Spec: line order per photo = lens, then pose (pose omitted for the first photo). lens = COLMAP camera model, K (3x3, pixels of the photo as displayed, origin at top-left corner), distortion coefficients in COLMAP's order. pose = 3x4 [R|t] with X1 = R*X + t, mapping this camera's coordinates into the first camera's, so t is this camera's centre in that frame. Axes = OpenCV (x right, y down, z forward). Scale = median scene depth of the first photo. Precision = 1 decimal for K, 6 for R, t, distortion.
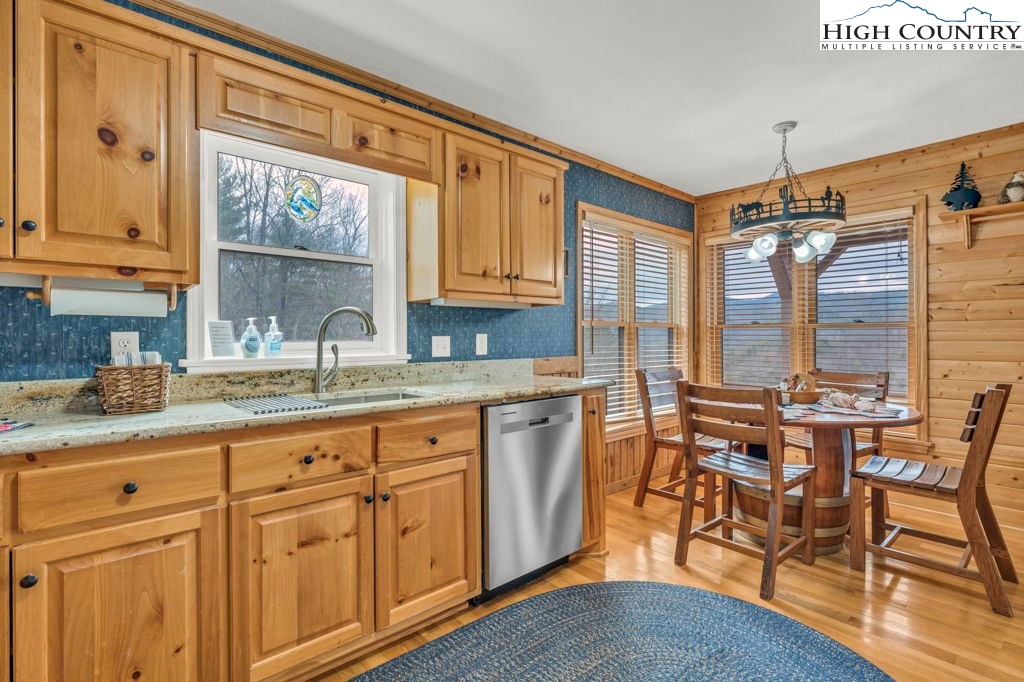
lens RADIAL K [[480.3, 0, 516.4], [0, 480.3, 336.1], [0, 0, 1]] dist [0.000669, 0.000420]
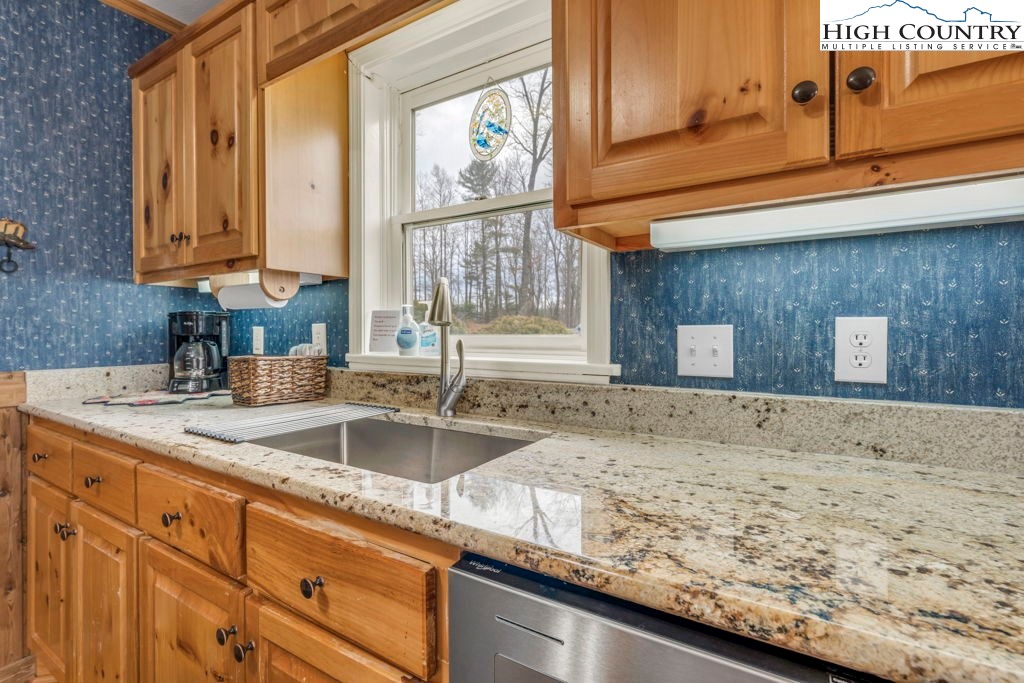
lens RADIAL K [[480.3, 0, 516.4], [0, 480.3, 336.6], [0, 0, 1]] dist [0.000669, 0.000420]
pose [[0.315374, -0.003510, -0.948961, 0.208618], [-0.013571, 0.999874, -0.008209, 0.017410], [0.948870, 0.015468, 0.315287, 0.835997]]
